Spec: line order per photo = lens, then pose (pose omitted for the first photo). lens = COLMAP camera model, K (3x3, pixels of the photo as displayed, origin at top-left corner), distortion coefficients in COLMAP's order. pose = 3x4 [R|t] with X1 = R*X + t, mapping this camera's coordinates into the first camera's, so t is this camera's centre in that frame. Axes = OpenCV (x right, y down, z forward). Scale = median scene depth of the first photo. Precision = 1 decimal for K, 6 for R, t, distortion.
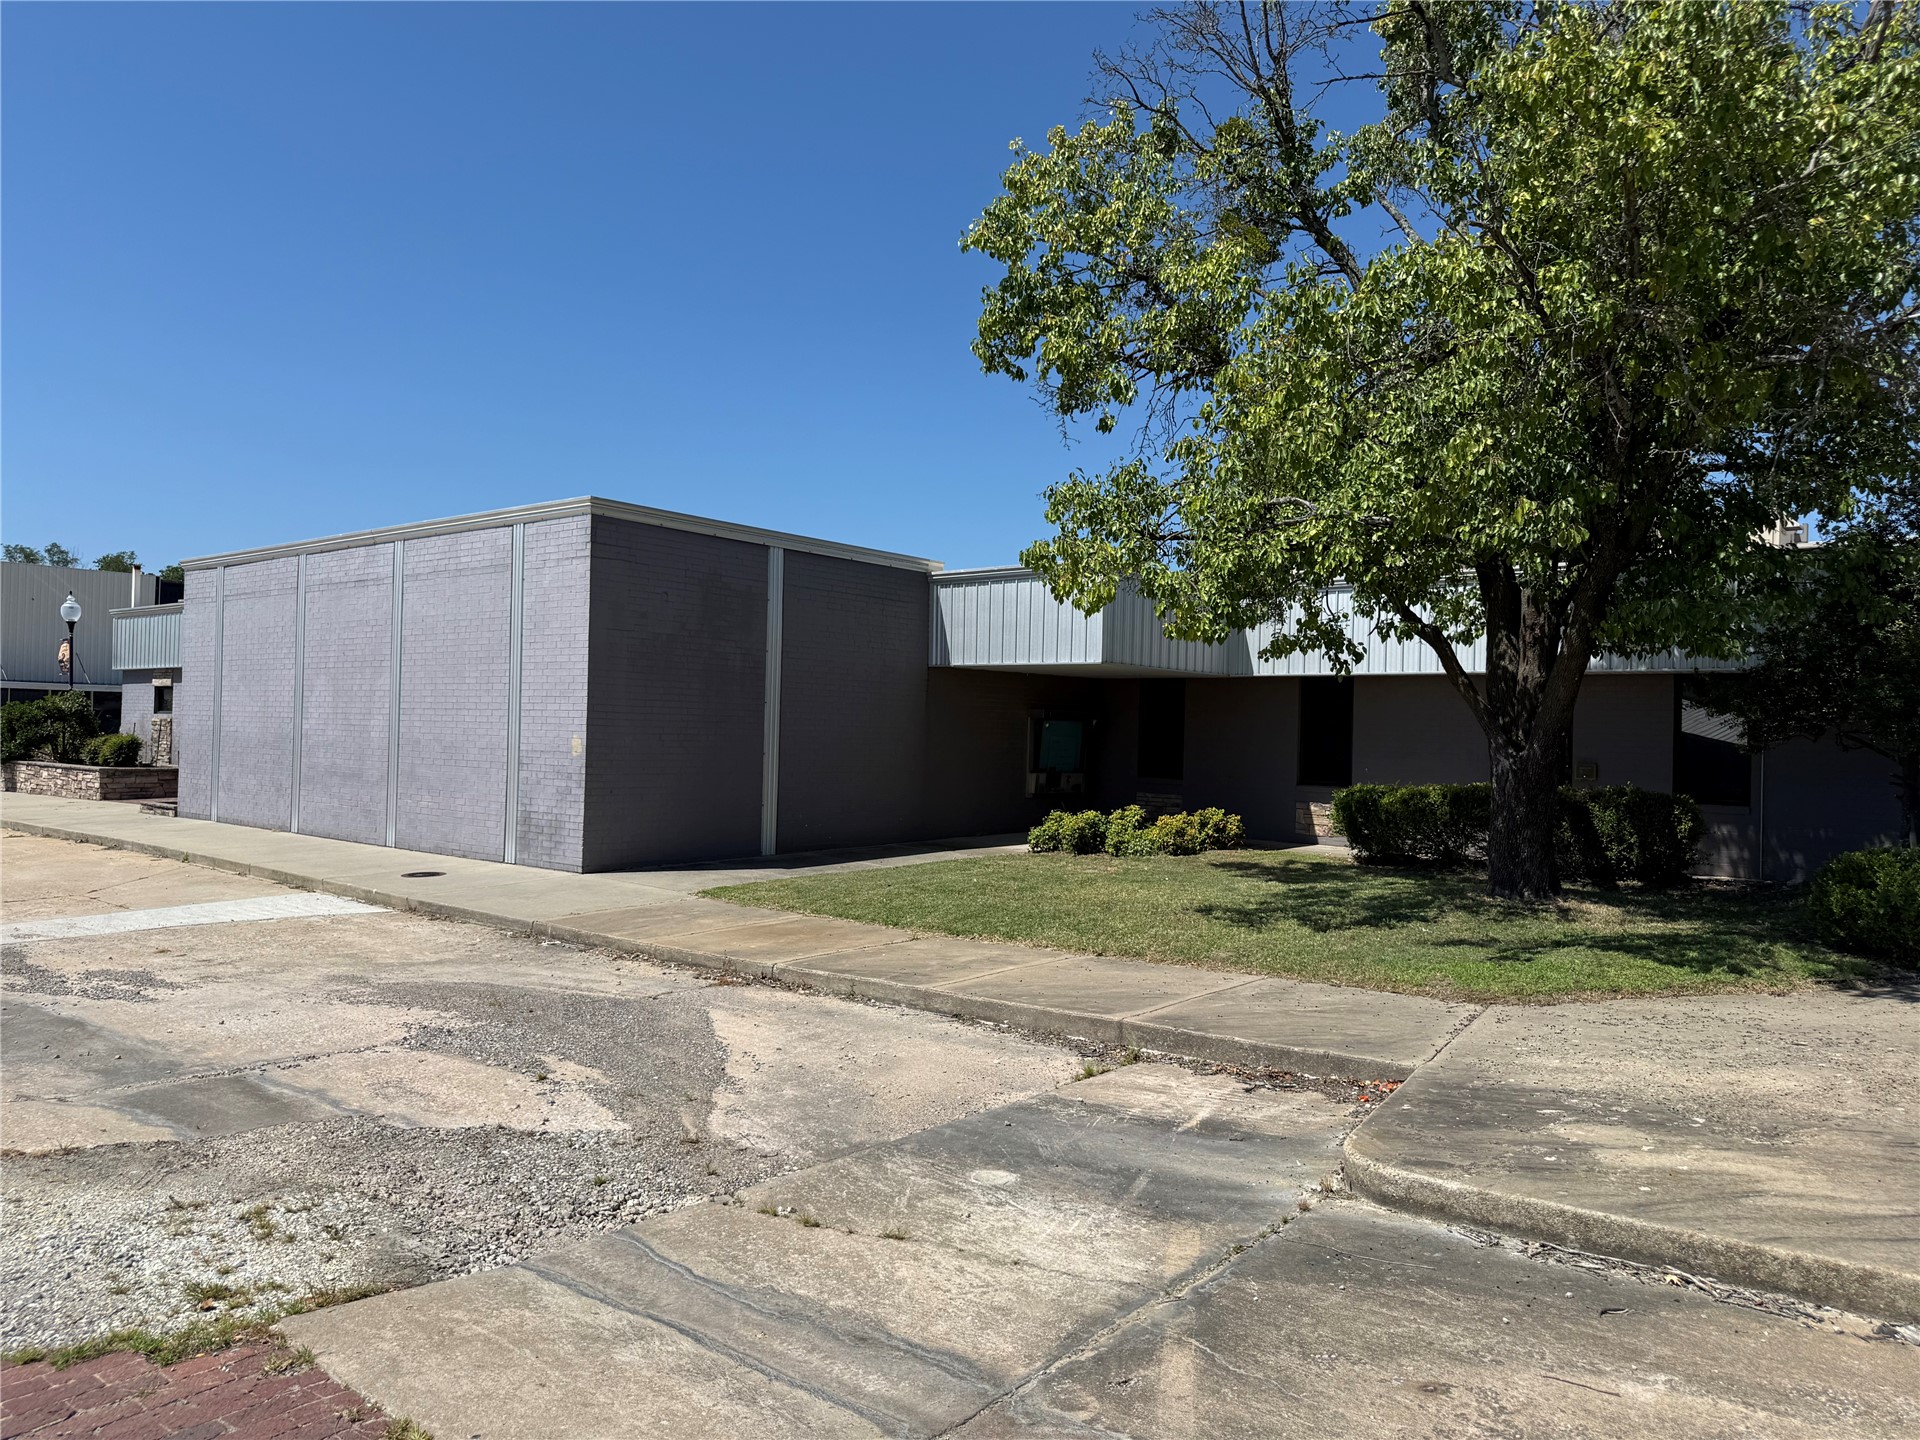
lens RADIAL K [[1326.0, 0, 958.2], [0, 1326.0, 722.1], [0, 0, 1]] dist [0.028667, -0.028148]
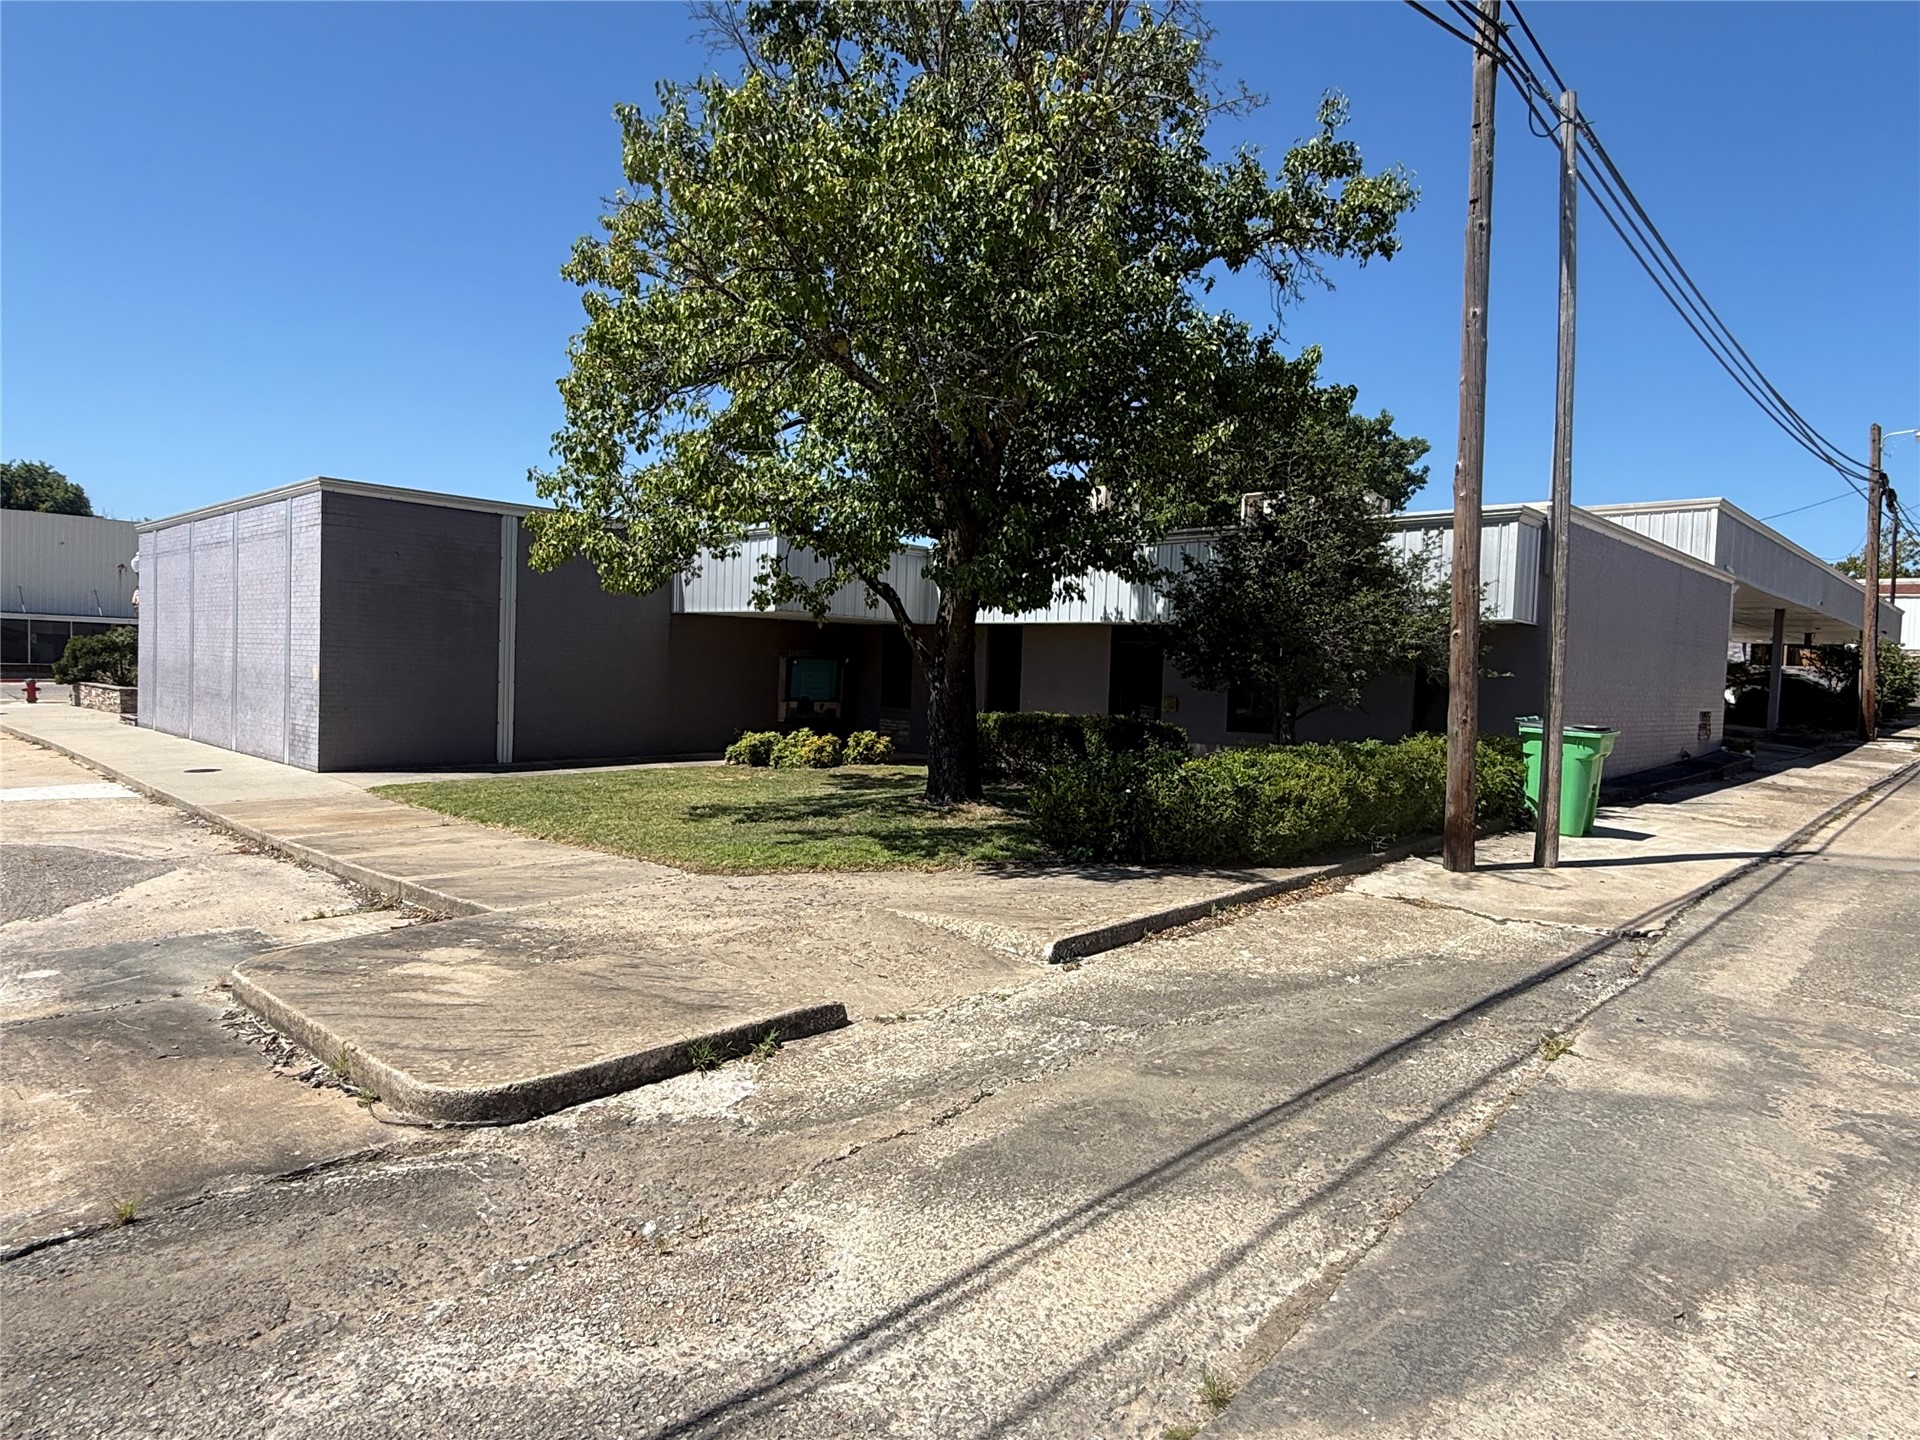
lens RADIAL K [[1131.0, 0, 961.6], [0, 1131.0, 716.1], [0, 0, 1]] dist [0.004695, 0.001437]
pose [[0.997925, 0.014353, -0.062764, 0.357666], [-0.011331, 0.998771, 0.048250, -0.000854], [0.063379, -0.047438, 0.996861, -0.043293]]
